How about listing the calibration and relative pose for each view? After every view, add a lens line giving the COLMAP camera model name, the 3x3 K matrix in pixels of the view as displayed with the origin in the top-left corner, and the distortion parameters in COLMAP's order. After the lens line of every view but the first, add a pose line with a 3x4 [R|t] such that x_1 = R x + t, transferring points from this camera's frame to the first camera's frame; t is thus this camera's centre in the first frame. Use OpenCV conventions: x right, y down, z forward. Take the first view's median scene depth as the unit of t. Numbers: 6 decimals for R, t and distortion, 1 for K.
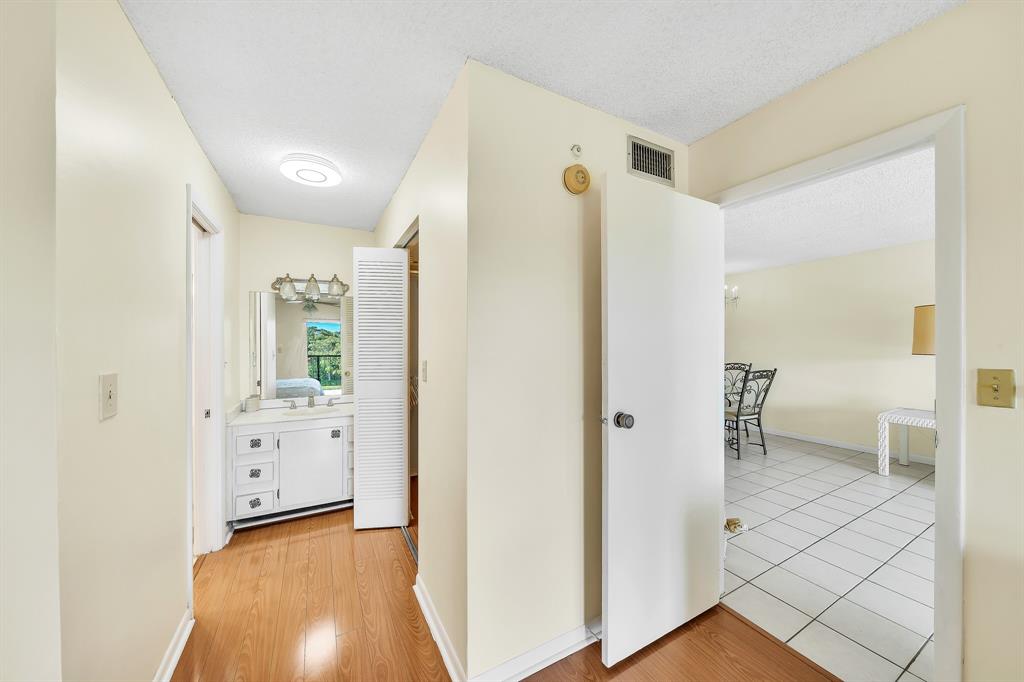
lens RADIAL K [[361.0, 0, 512.0], [0, 361.0, 341.0], [0, 0, 1]] dist [-0.003625, 0.000160]
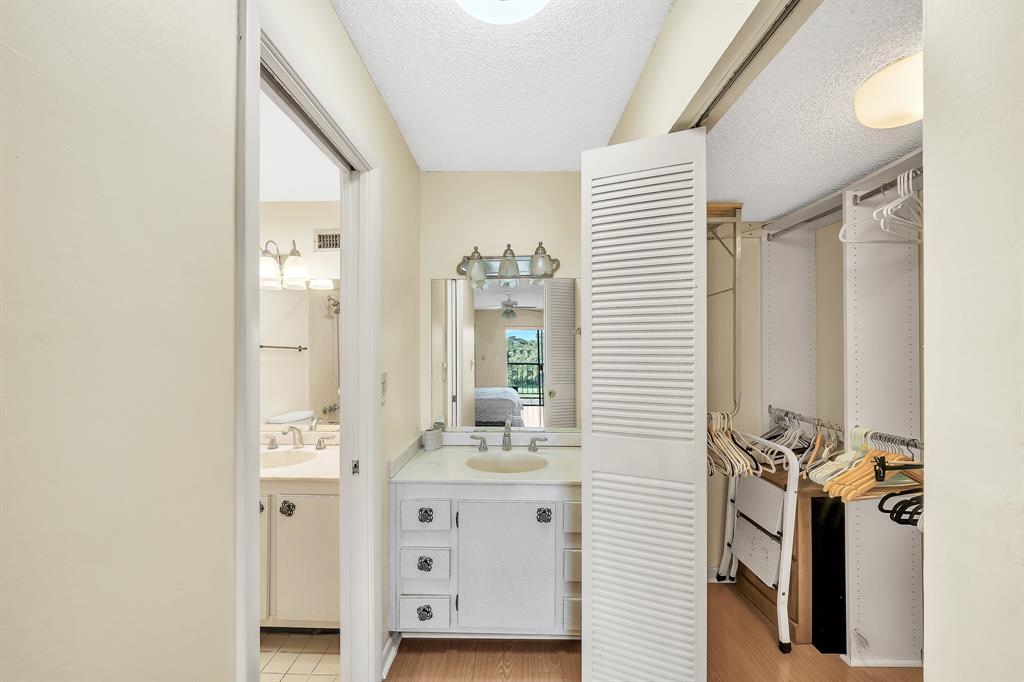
lens RADIAL K [[366.3, 0, 514.4], [0, 366.3, 353.5], [0, 0, 1]] dist [-0.002682, -0.000226]
pose [[0.877936, 0.006922, -0.478727, -0.258738], [-0.000863, 0.999917, 0.012874, 0.000266], [0.478776, -0.010889, 0.877869, 0.483827]]
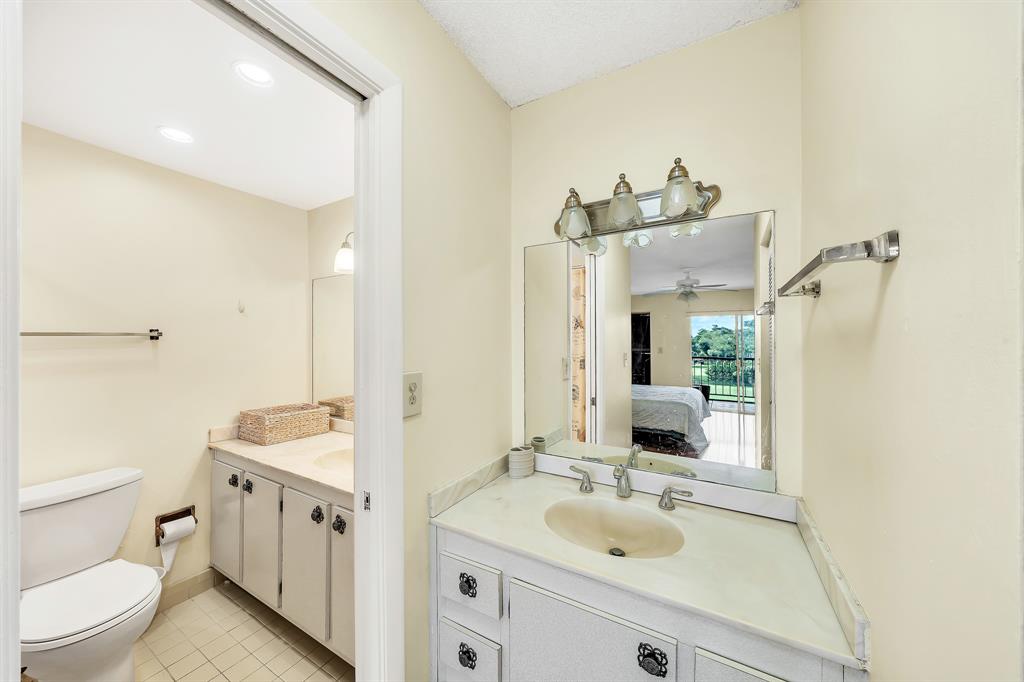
lens RADIAL K [[372.2, 0, 503.0], [0, 372.2, 342.2], [0, 0, 1]] dist [-0.001282, -0.000139]
pose [[0.529074, 0.002582, -0.848572, -0.299123], [0.003580, 0.999980, 0.005275, 0.001214], [0.848568, -0.005828, 0.529054, 0.741764]]
